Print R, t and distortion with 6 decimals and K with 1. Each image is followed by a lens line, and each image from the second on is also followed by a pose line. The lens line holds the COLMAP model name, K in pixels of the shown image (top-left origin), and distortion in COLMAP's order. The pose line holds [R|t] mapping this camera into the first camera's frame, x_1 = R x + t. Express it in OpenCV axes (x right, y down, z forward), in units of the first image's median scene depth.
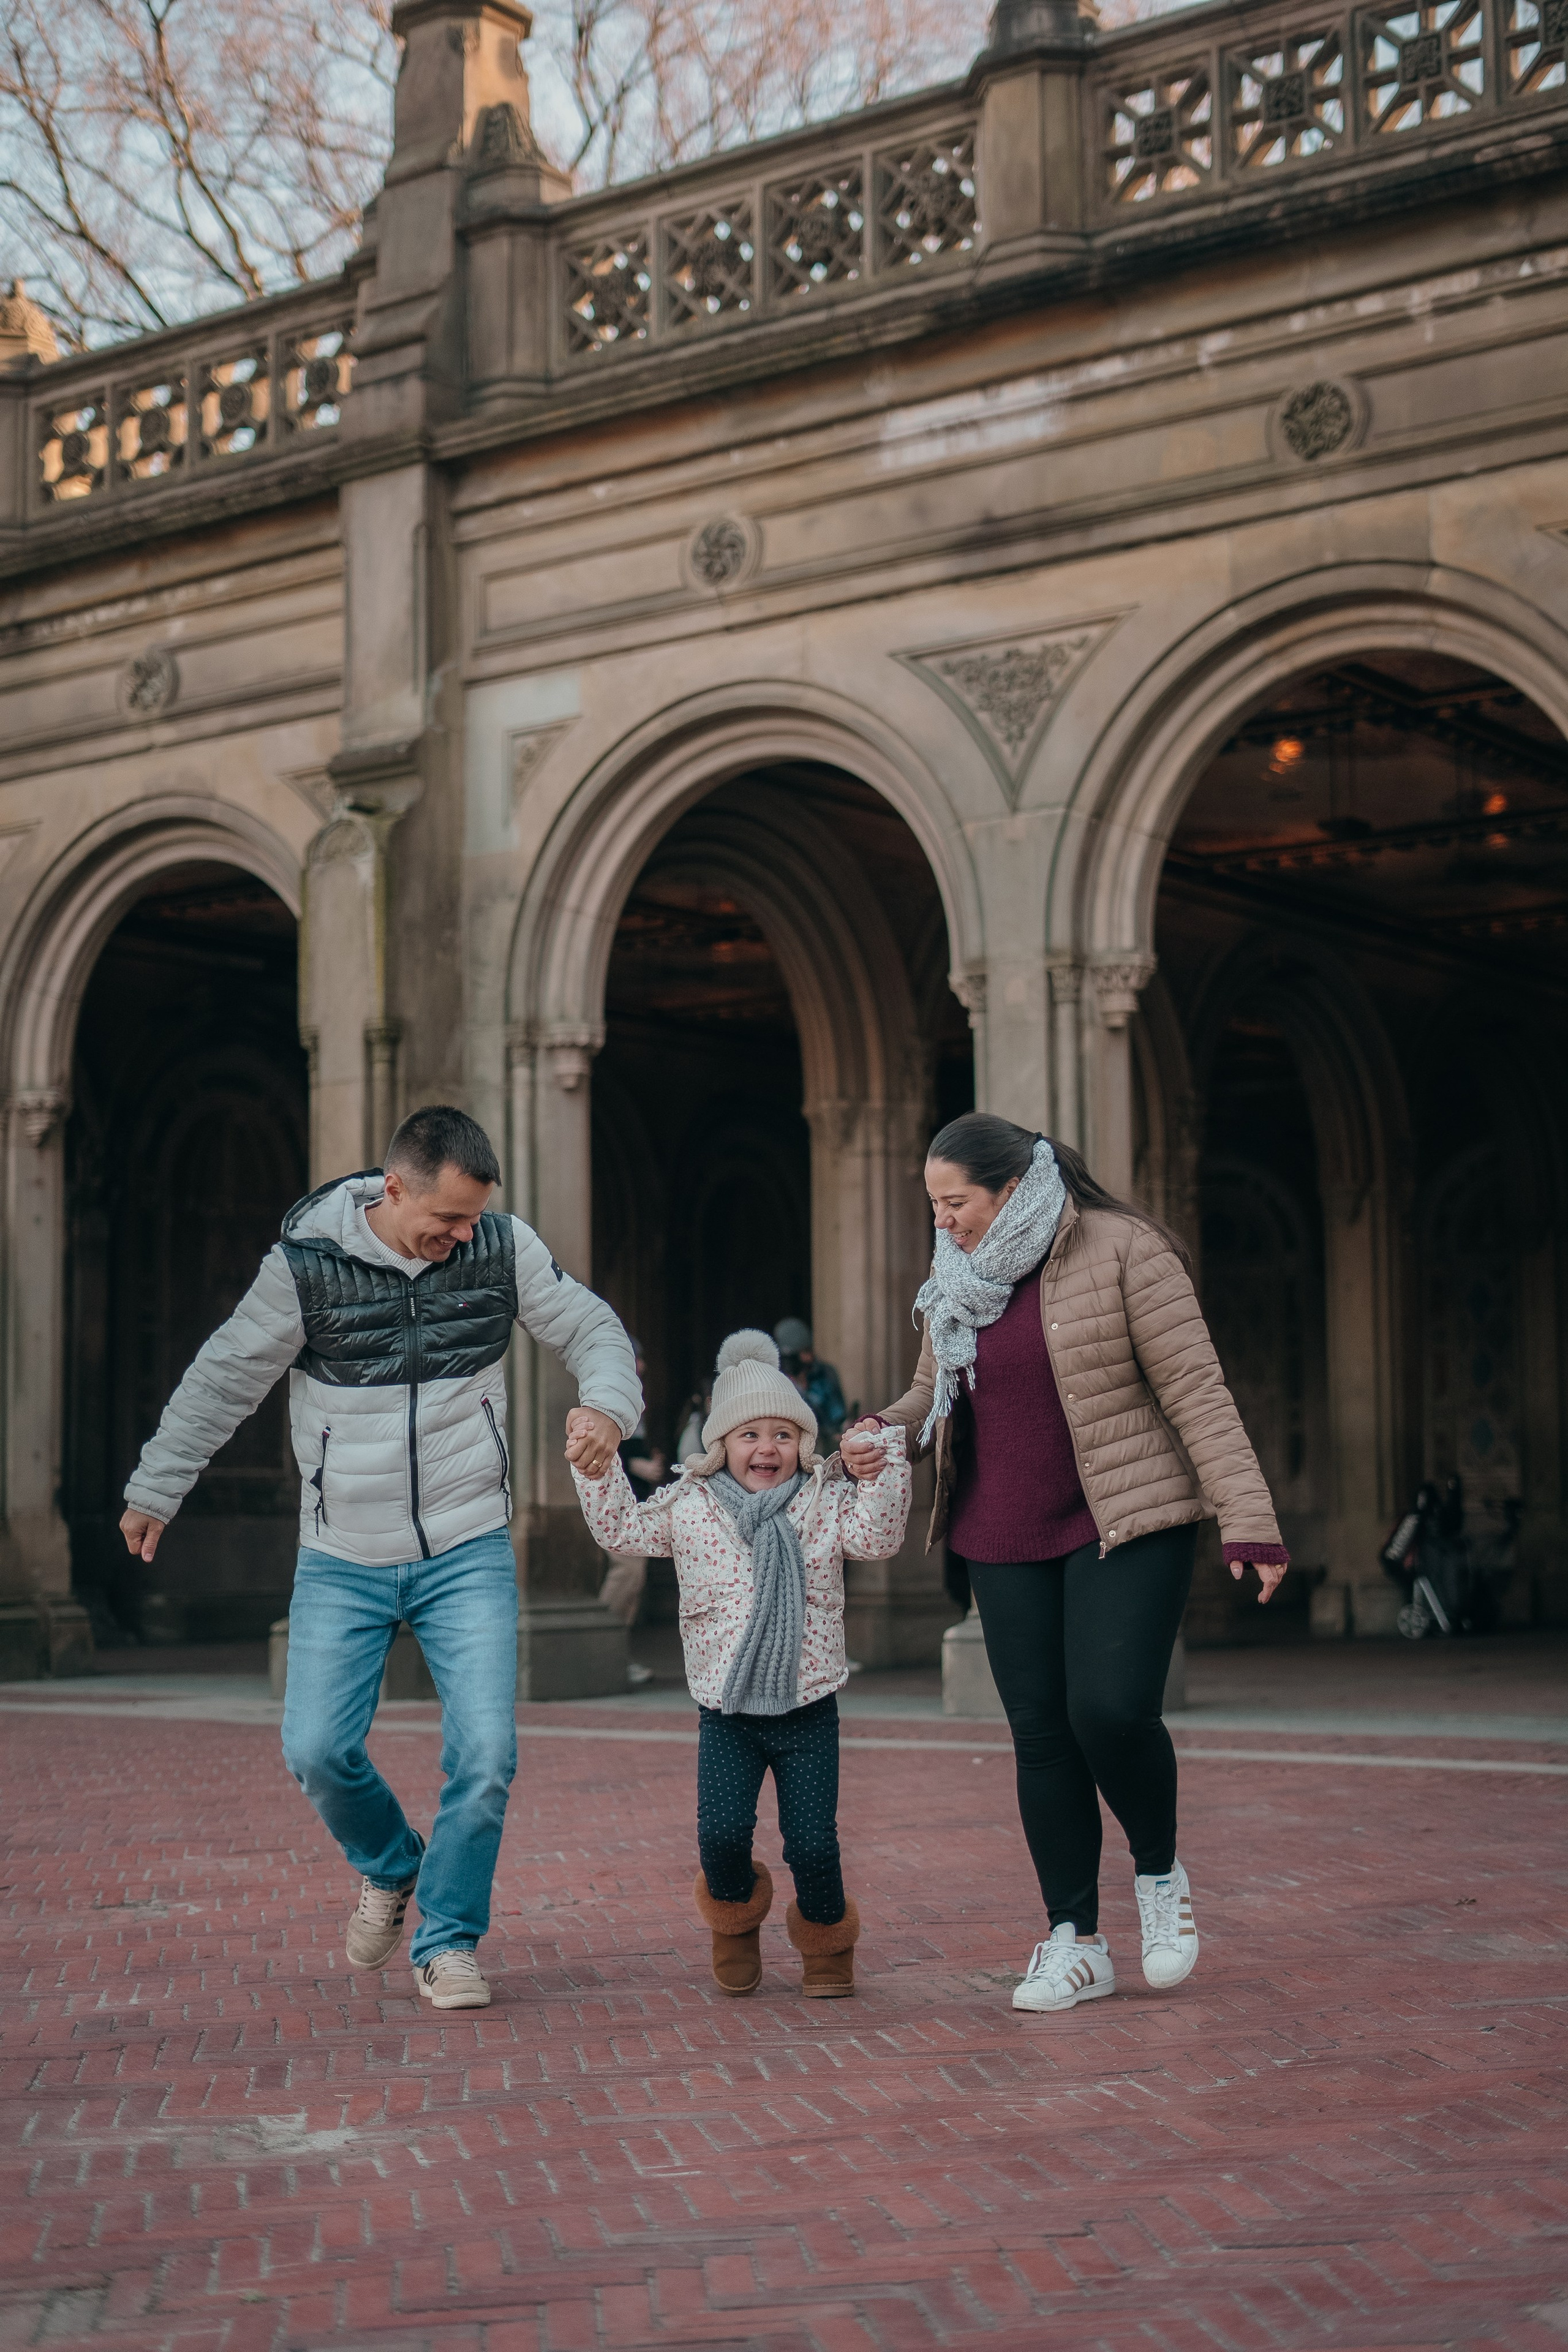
lens RADIAL K [[3417.3, 0, 784.0], [0, 3417.3, 1176.0], [0, 0, 1]] dist [-0.041719, -0.059916]
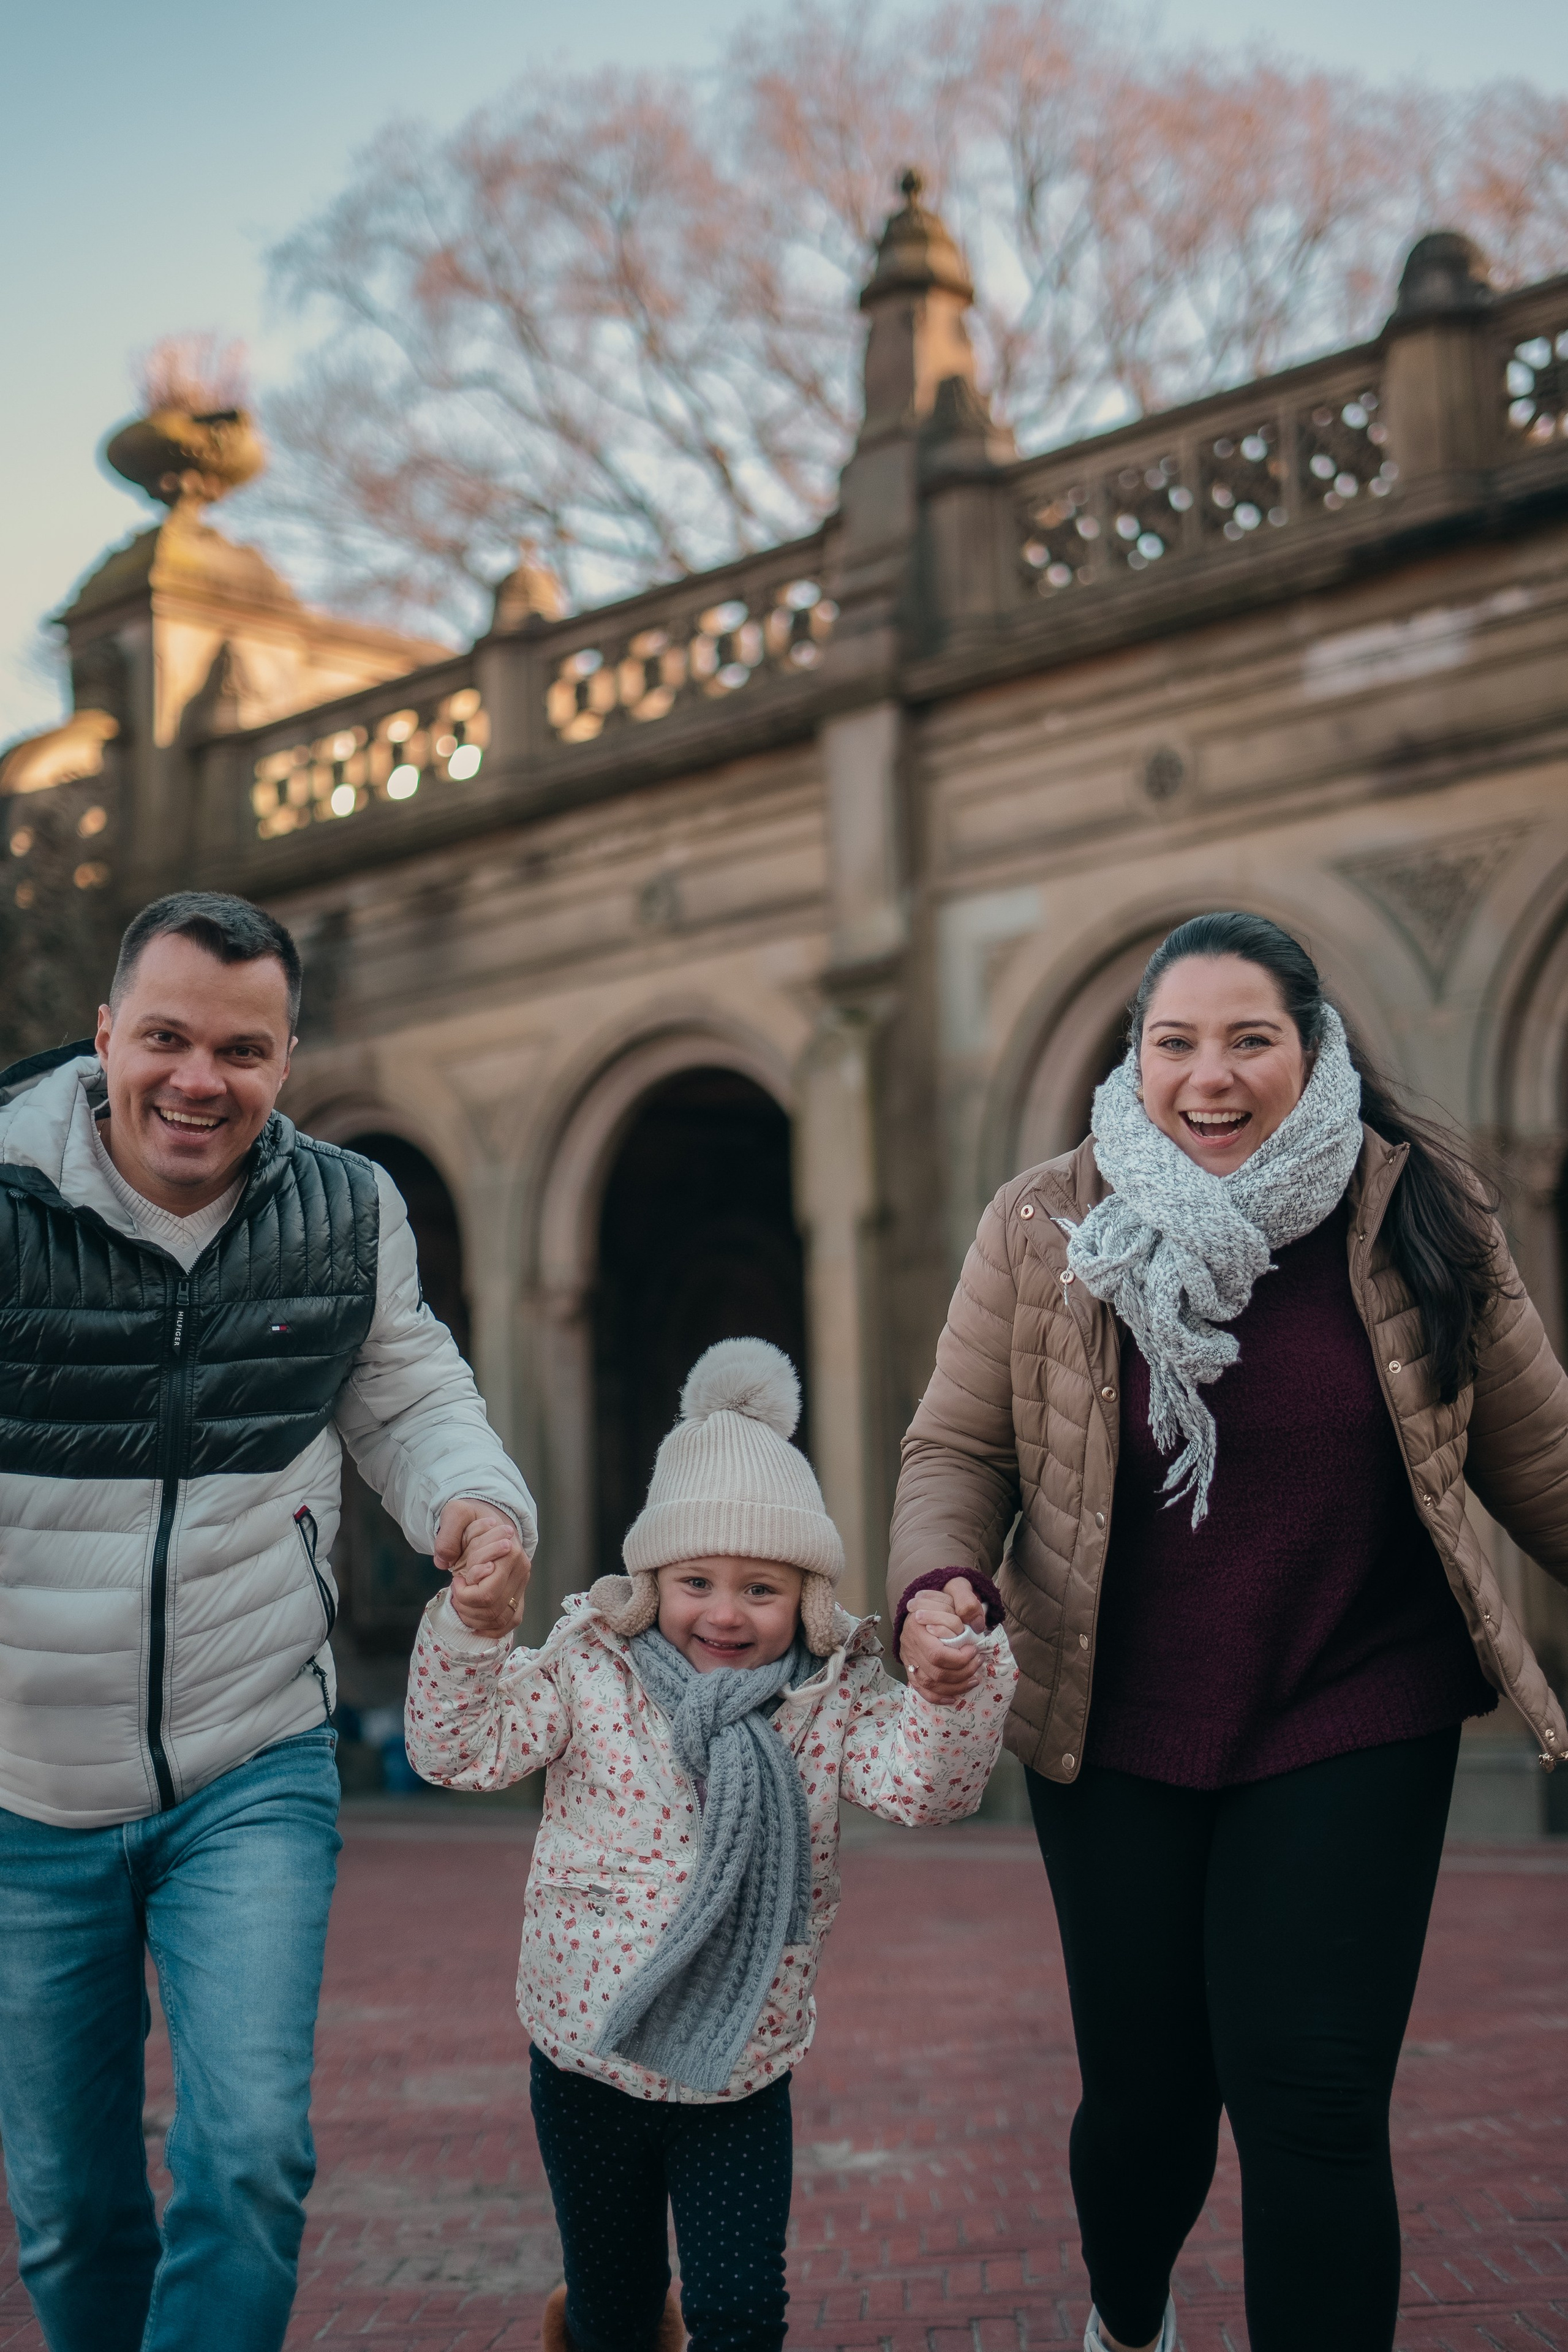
lens RADIAL K [[3417.3, 0, 784.0], [0, 3417.3, 1176.0], [0, 0, 1]] dist [-0.041719, -0.059916]
pose [[0.989529, -0.032958, -0.140520, 0.010003], [0.028122, 0.998947, -0.036261, -0.016008], [0.141567, 0.031929, 0.989414, -0.100305]]
